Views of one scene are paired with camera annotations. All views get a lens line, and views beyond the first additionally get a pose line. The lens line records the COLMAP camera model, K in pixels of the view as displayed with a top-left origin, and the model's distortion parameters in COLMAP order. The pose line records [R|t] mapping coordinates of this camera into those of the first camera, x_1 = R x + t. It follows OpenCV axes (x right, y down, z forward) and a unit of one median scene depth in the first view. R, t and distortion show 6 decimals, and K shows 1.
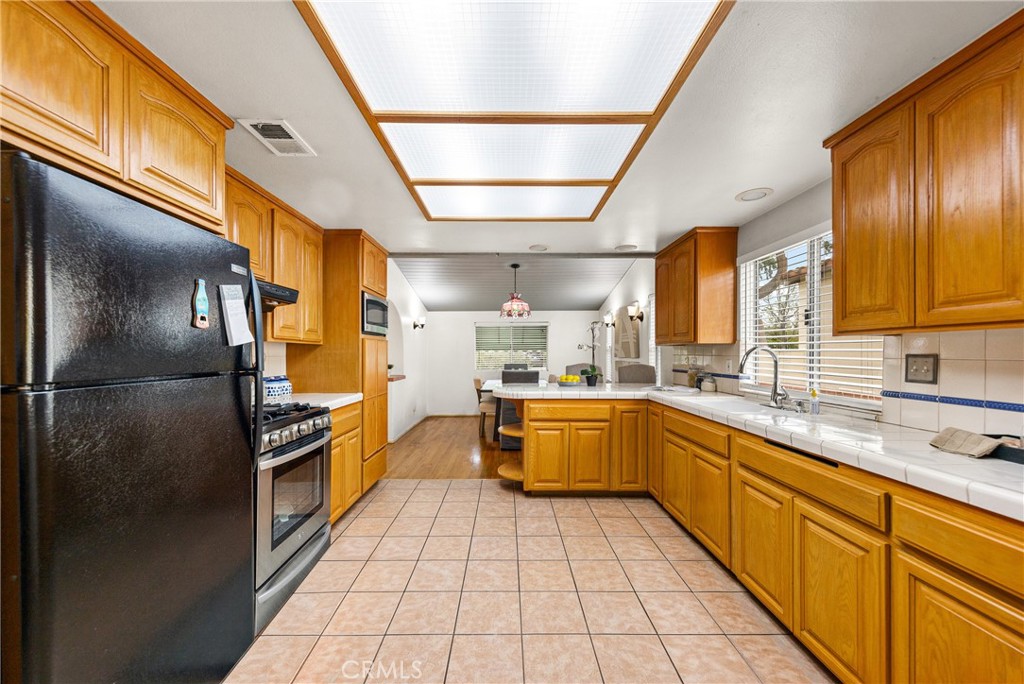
lens RADIAL K [[381.4, 0, 509.6], [0, 381.4, 344.3], [0, 0, 1]] dist [-0.000240, -0.000269]
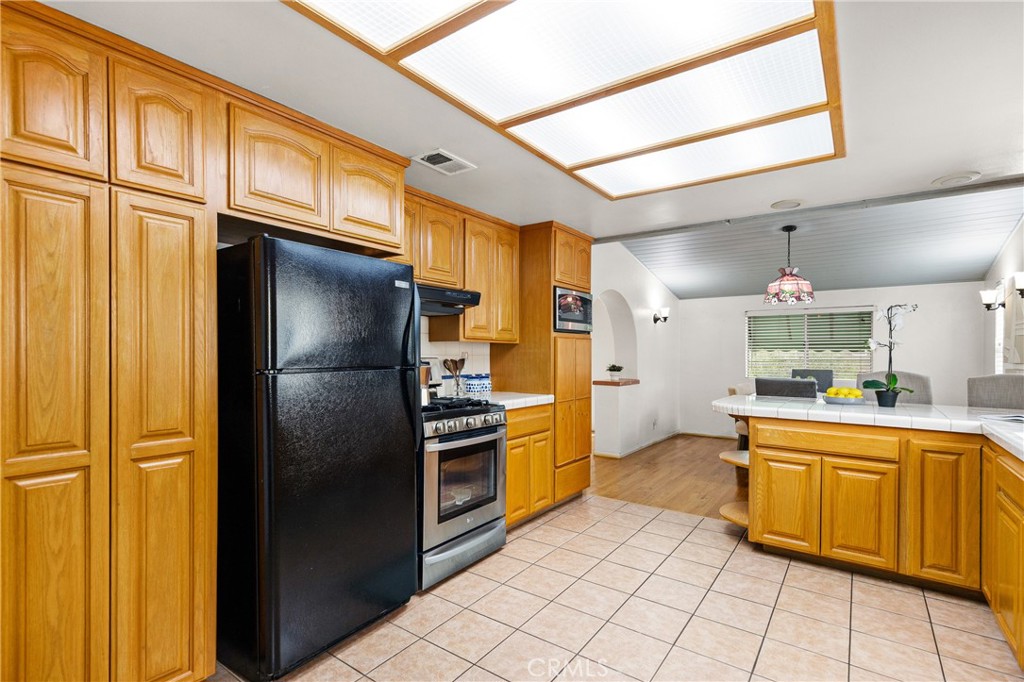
lens RADIAL K [[489.2, 0, 512.0], [0, 489.2, 341.0], [0, 0, 1]] dist [0.000030, -0.000528]
pose [[0.807614, -0.007418, -0.589665, 0.256088], [0.006921, 0.999971, -0.003100, -0.002051], [0.589671, -0.001577, 0.807642, -0.034720]]
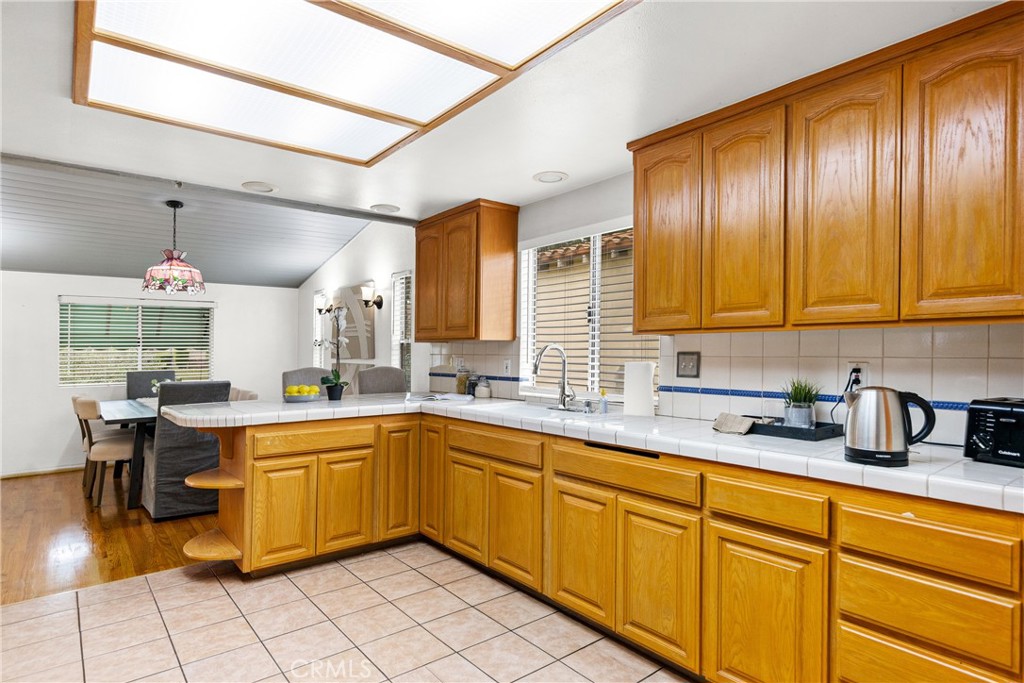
lens RADIAL K [[554.2, 0, 512.0], [0, 554.2, 341.5], [0, 0, 1]] dist [0.002240, 0.000081]
pose [[0.783366, 0.008208, 0.621506, -0.209763], [-0.010666, 0.999943, 0.000237, -0.000102], [-0.621469, -0.006815, 0.783409, 0.019273]]
